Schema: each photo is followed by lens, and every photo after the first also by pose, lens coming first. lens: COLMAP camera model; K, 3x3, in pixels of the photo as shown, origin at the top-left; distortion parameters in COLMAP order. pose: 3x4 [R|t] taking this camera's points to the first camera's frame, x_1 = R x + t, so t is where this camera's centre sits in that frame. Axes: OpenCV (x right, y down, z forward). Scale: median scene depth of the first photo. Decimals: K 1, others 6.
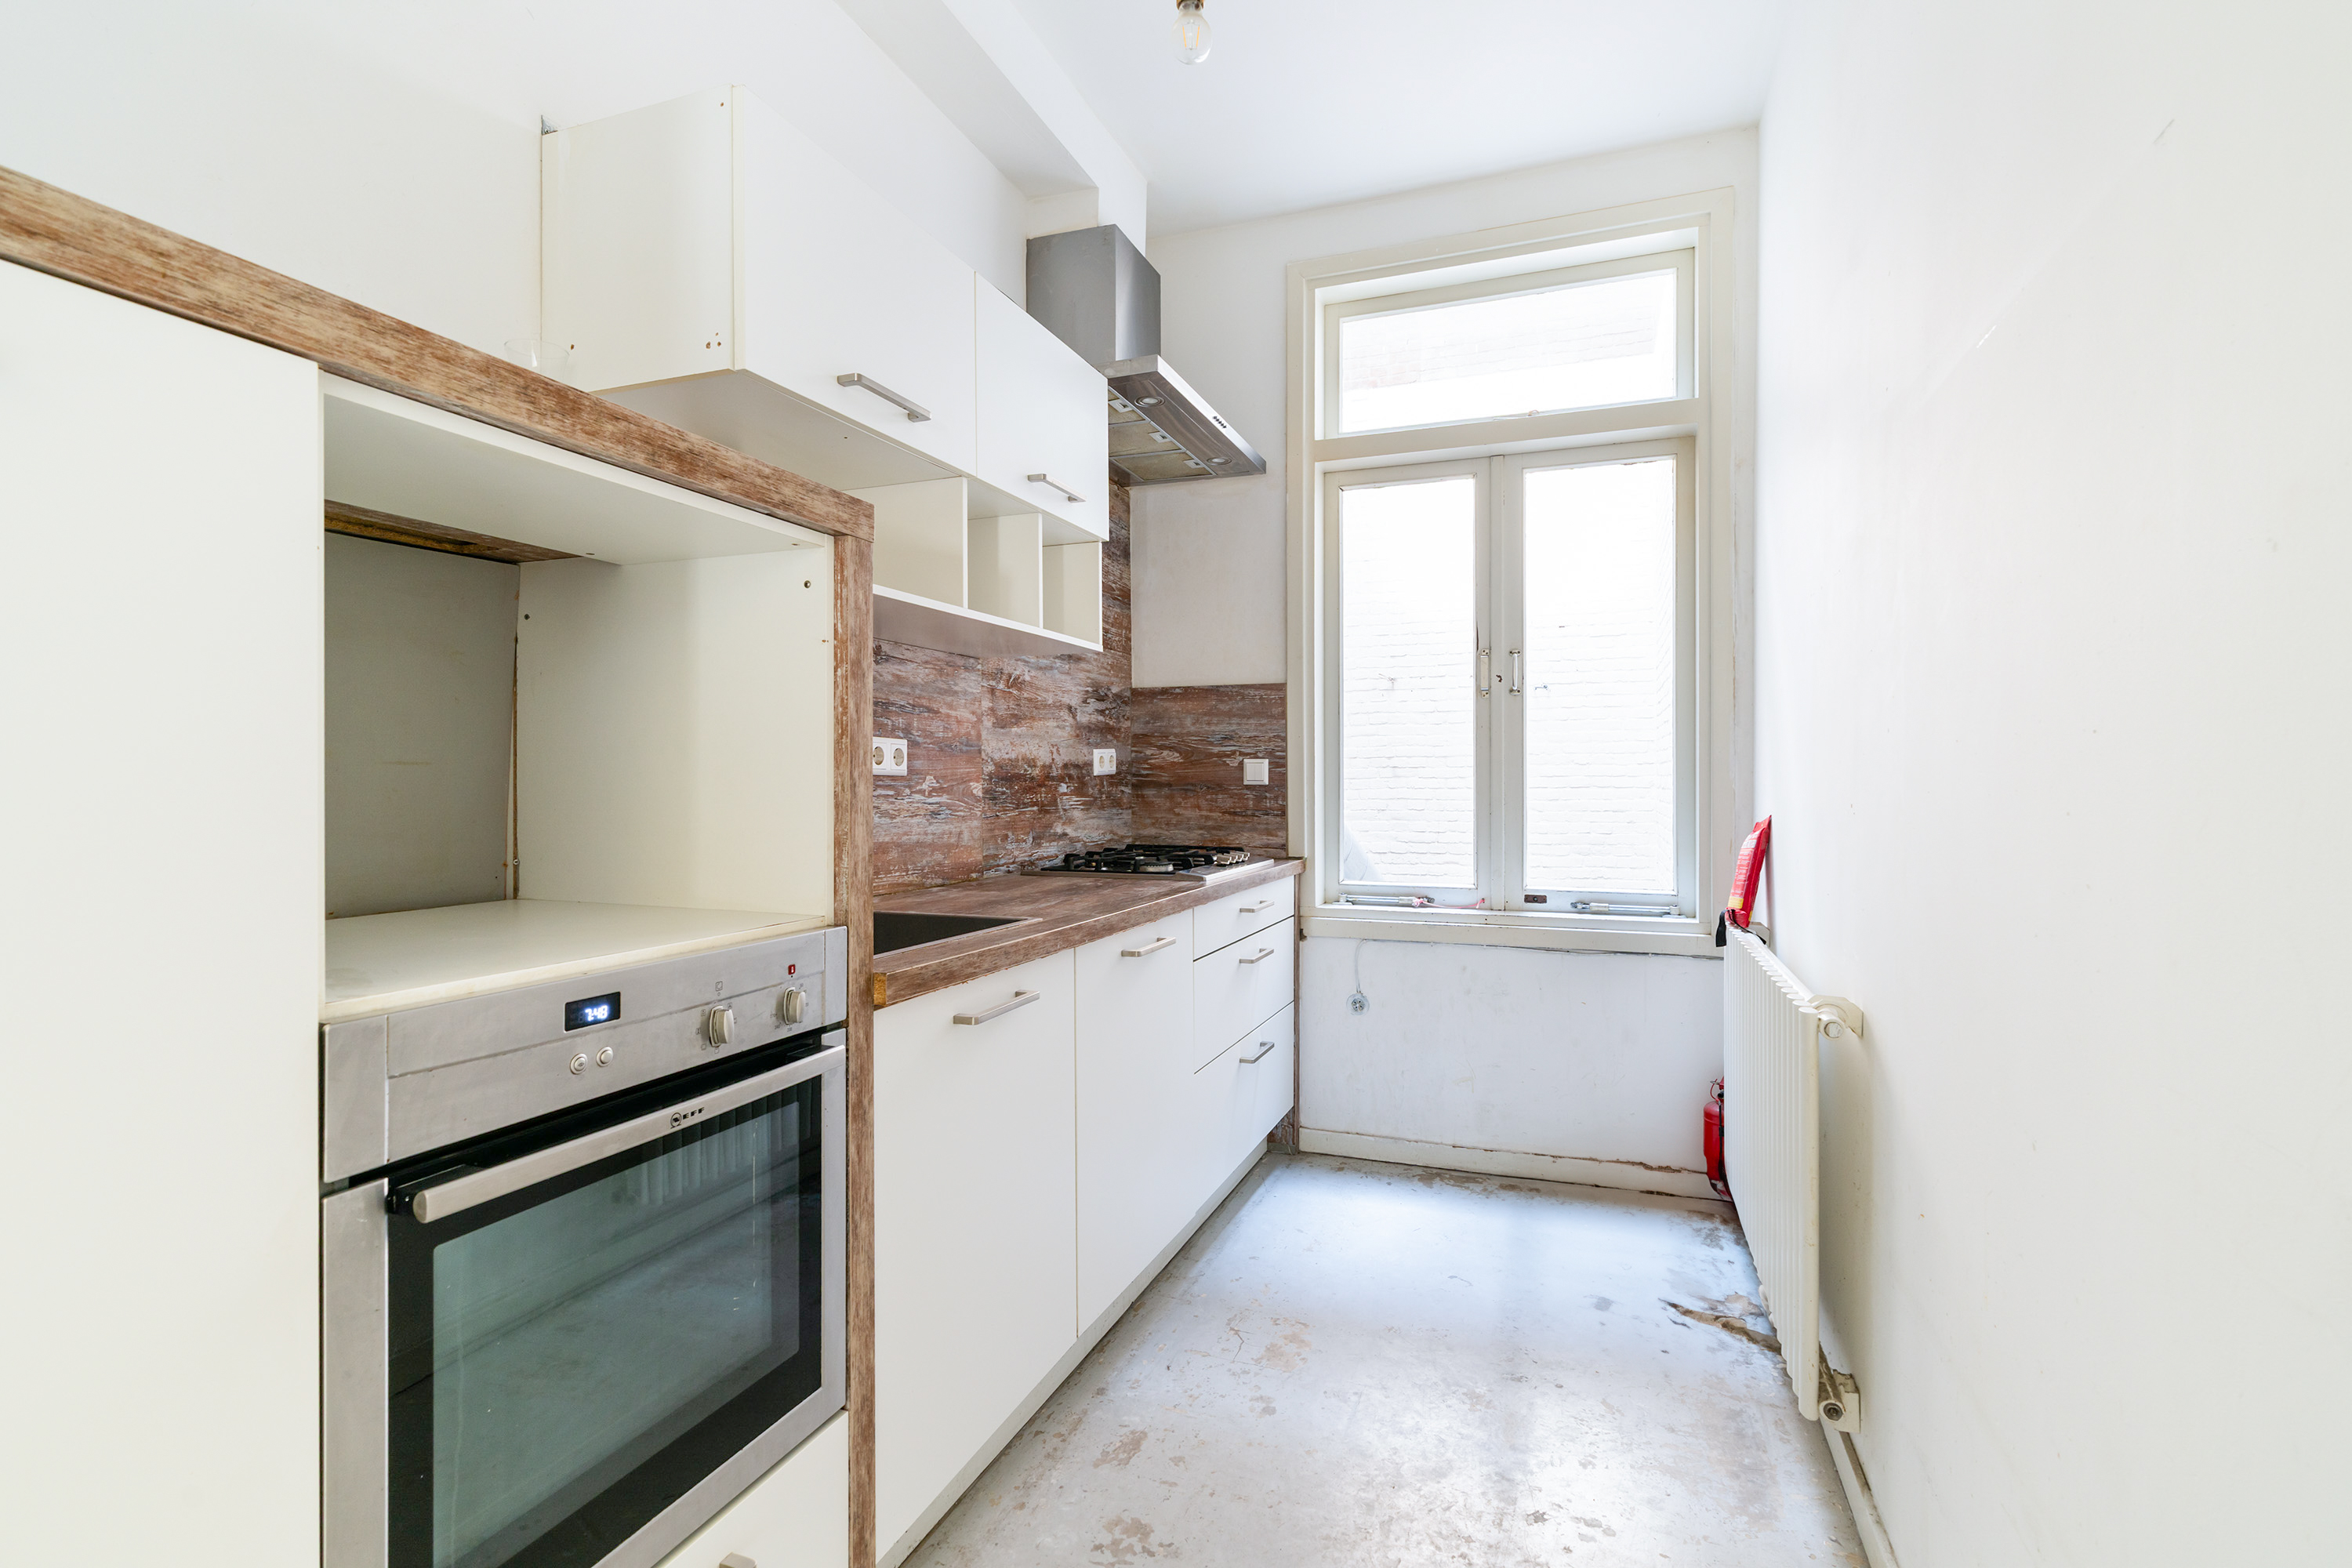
lens RADIAL K [[1066.9, 0, 1176.2], [0, 1066.9, 782.6], [0, 0, 1]] dist [-0.002111, 0.000333]
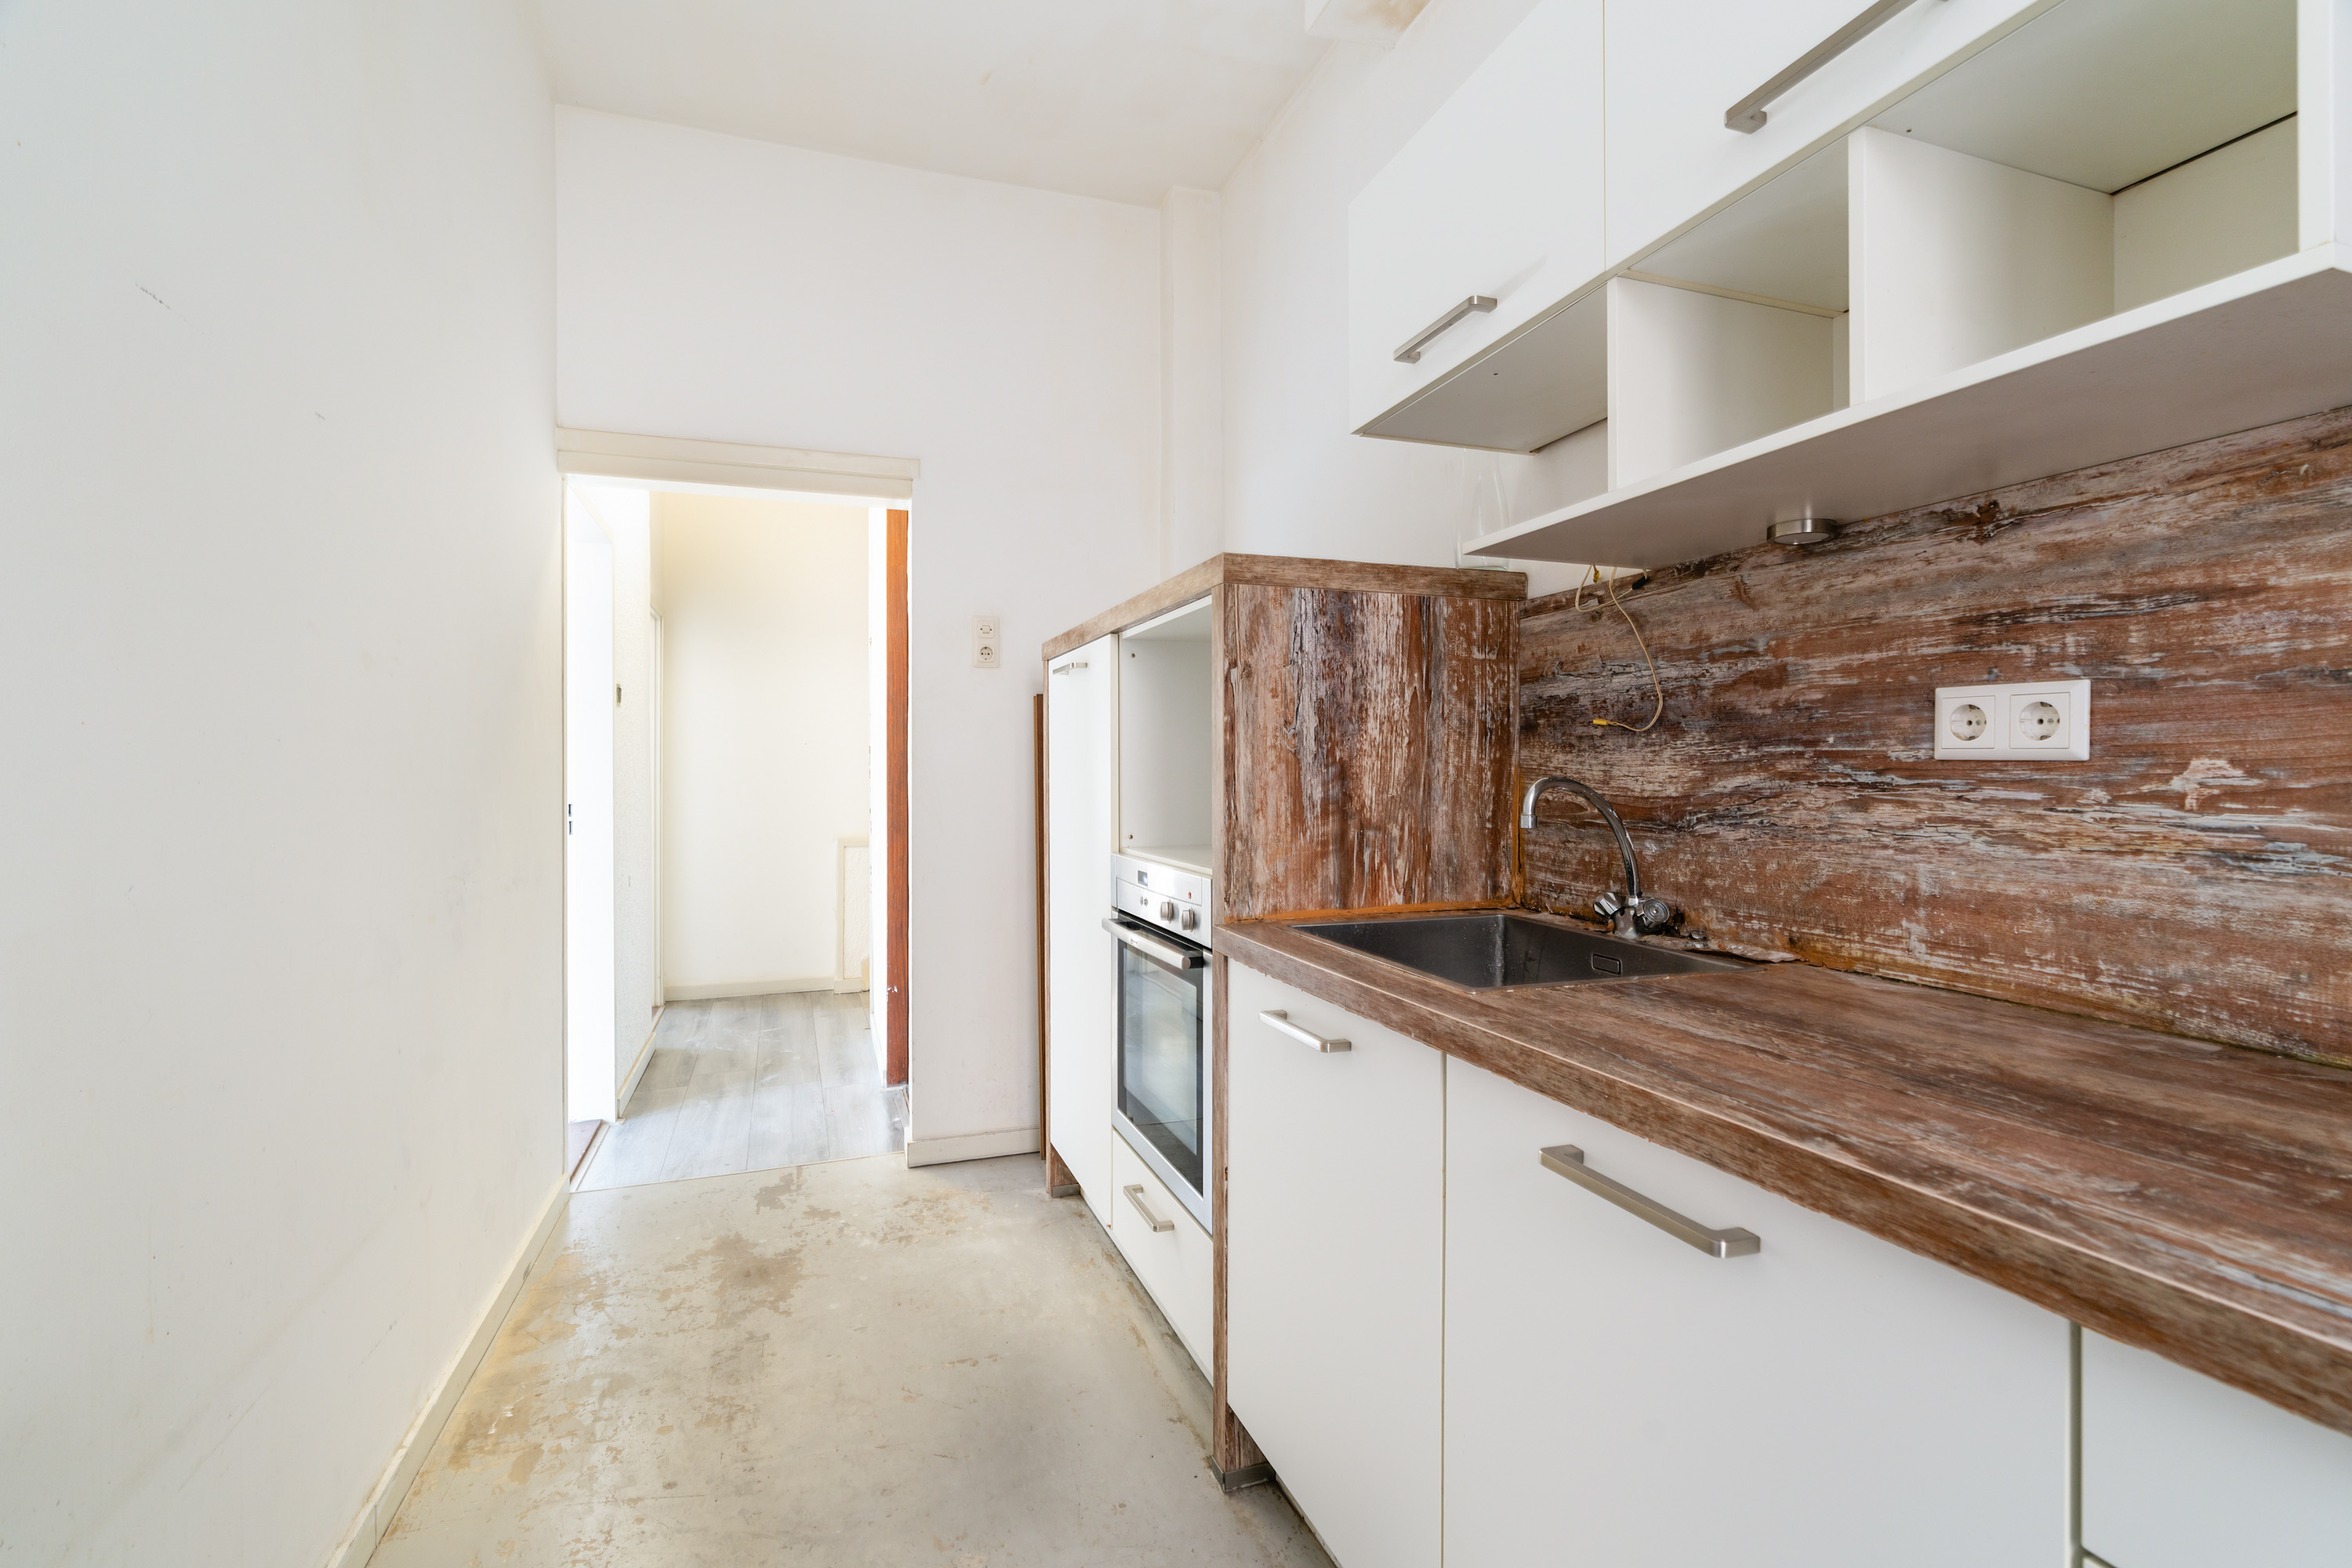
lens RADIAL K [[1066.9, 0, 1172.5], [0, 1066.9, 773.5], [0, 0, 1]] dist [-0.002111, 0.000333]
pose [[-0.757447, -0.001463, -0.652895, 0.326309], [-0.004773, 0.999983, 0.003298, -0.000248], [0.652879, 0.005614, -0.757442, 1.070122]]
